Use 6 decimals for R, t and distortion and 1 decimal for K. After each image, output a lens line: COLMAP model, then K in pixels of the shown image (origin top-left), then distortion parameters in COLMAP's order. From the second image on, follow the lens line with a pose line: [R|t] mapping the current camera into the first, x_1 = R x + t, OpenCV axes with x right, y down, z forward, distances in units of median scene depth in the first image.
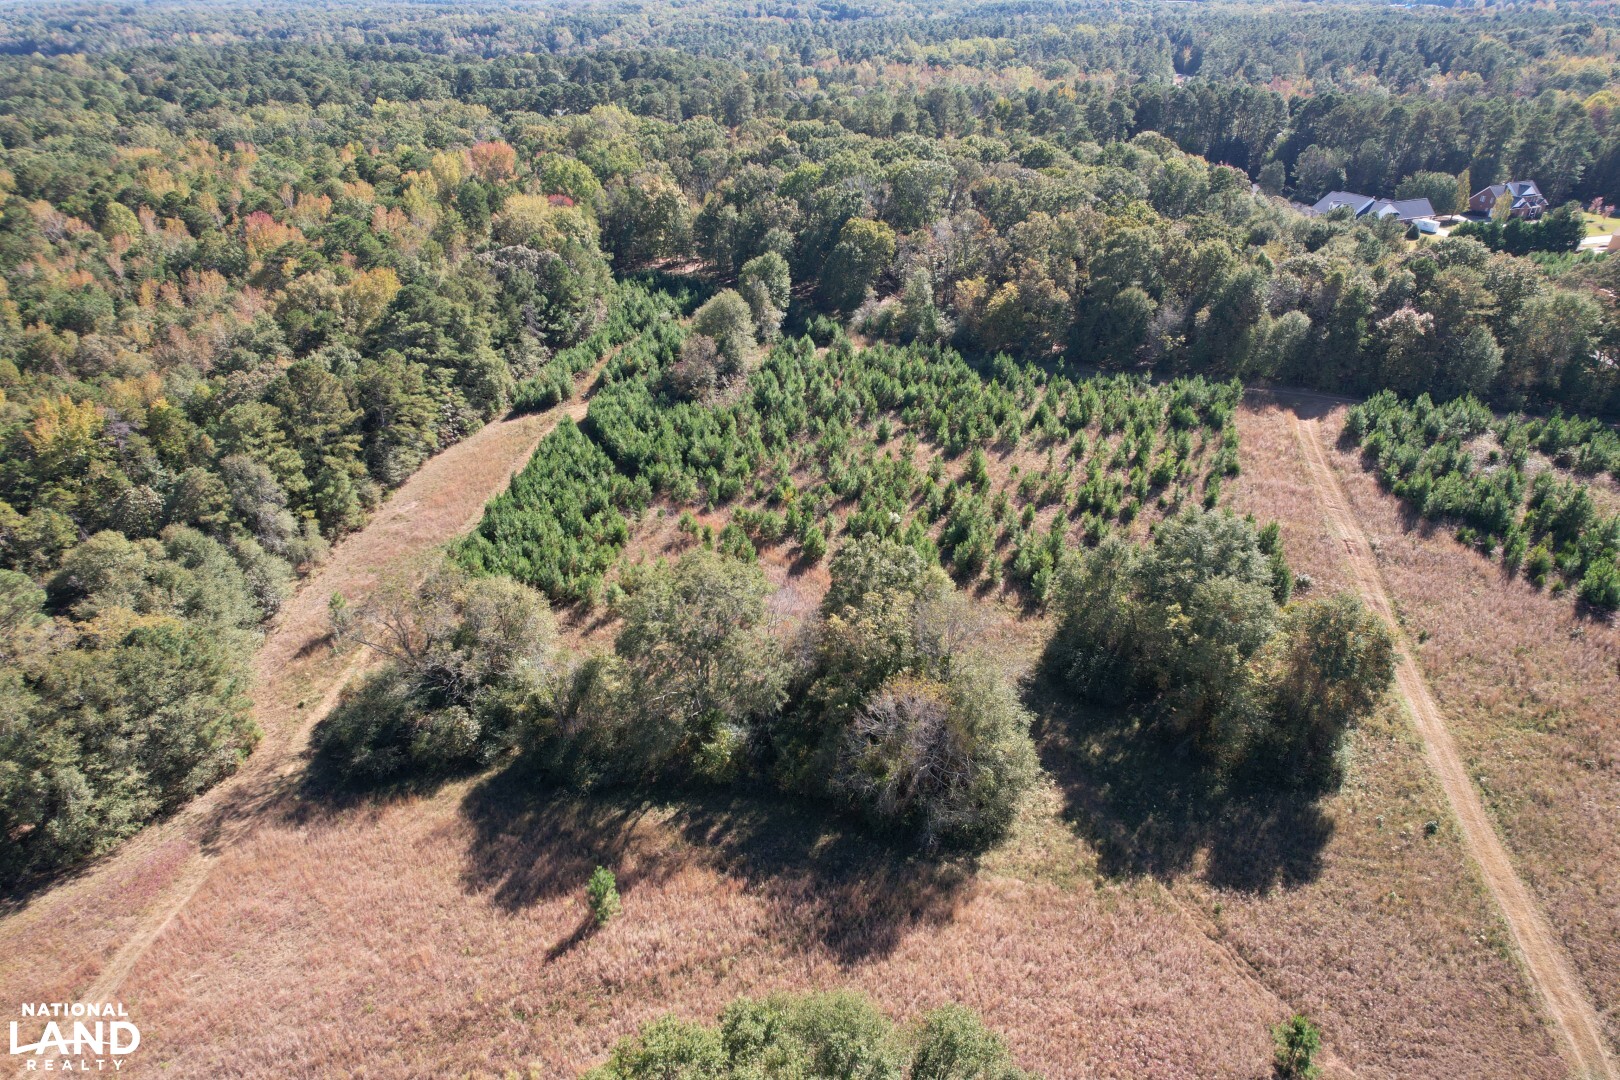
lens RADIAL K [[985.6, 0, 804.4], [0, 985.6, 535.9], [0, 0, 1]] dist [-0.045894, 0.016640]
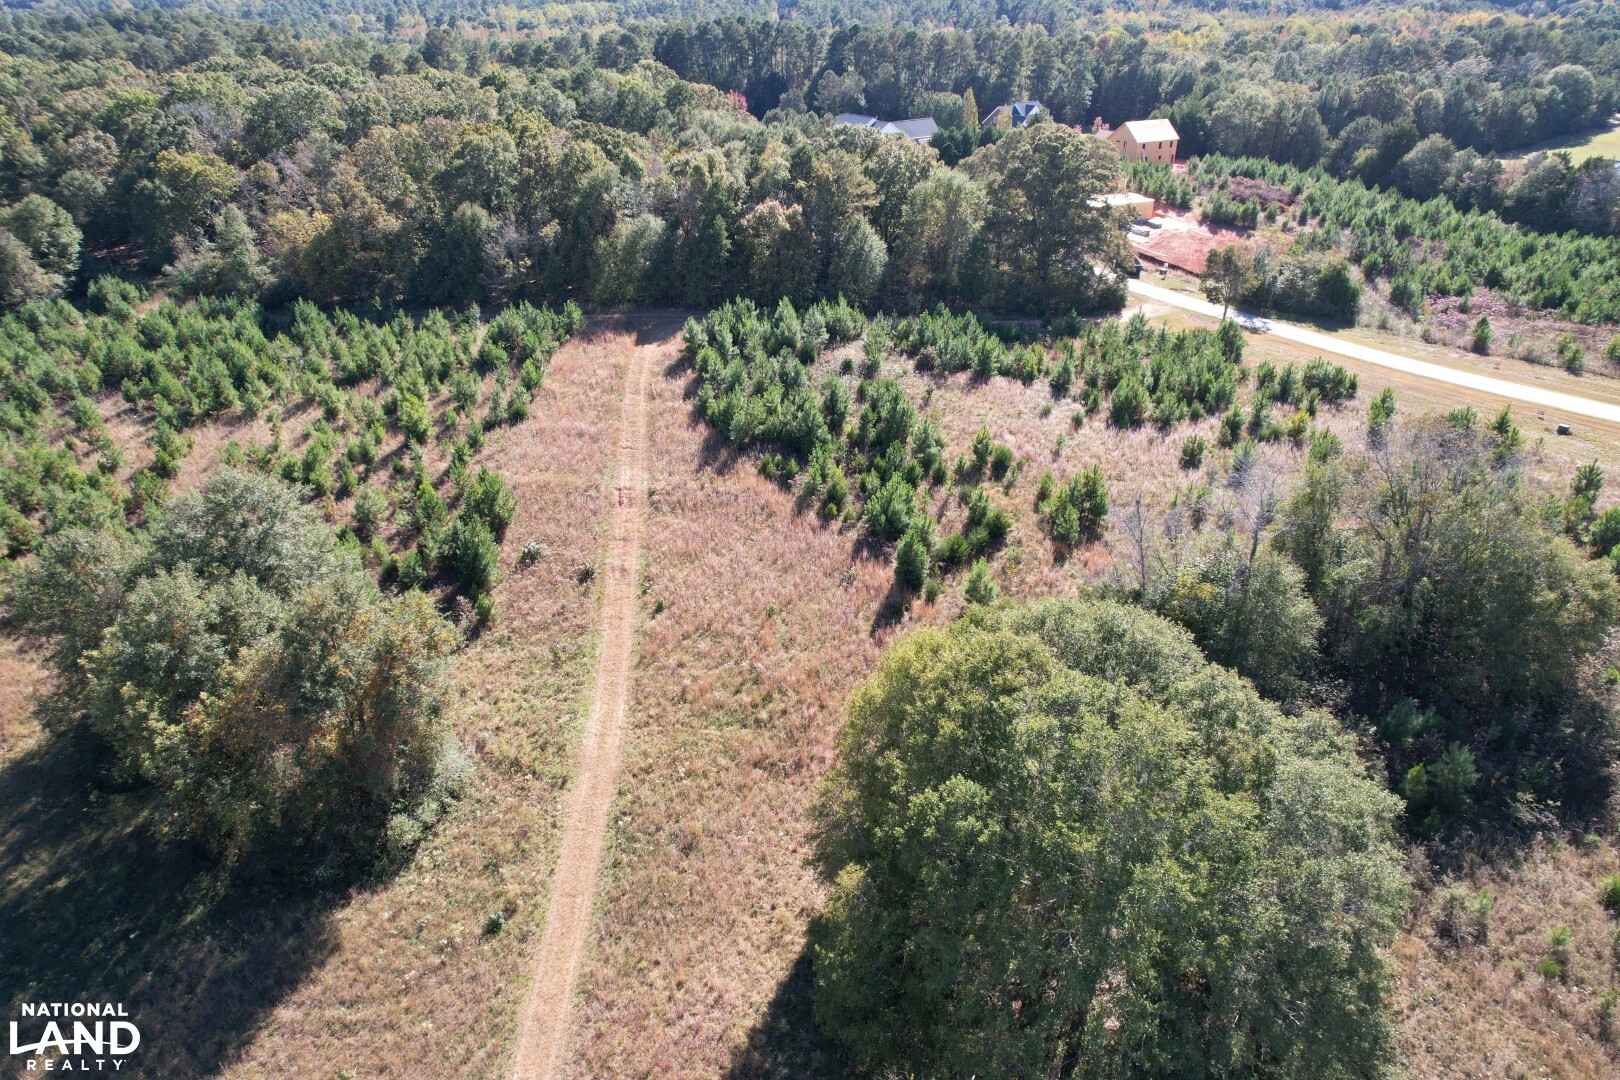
lens RADIAL K [[985.6, 0, 814.8], [0, 985.6, 546.2], [0, 0, 1]] dist [-0.045894, 0.016640]
pose [[0.958606, -0.129747, 0.253456, 0.420331], [0.126445, 0.991539, 0.029348, 0.037260], [-0.255120, 0.003915, 0.966902, 0.191923]]
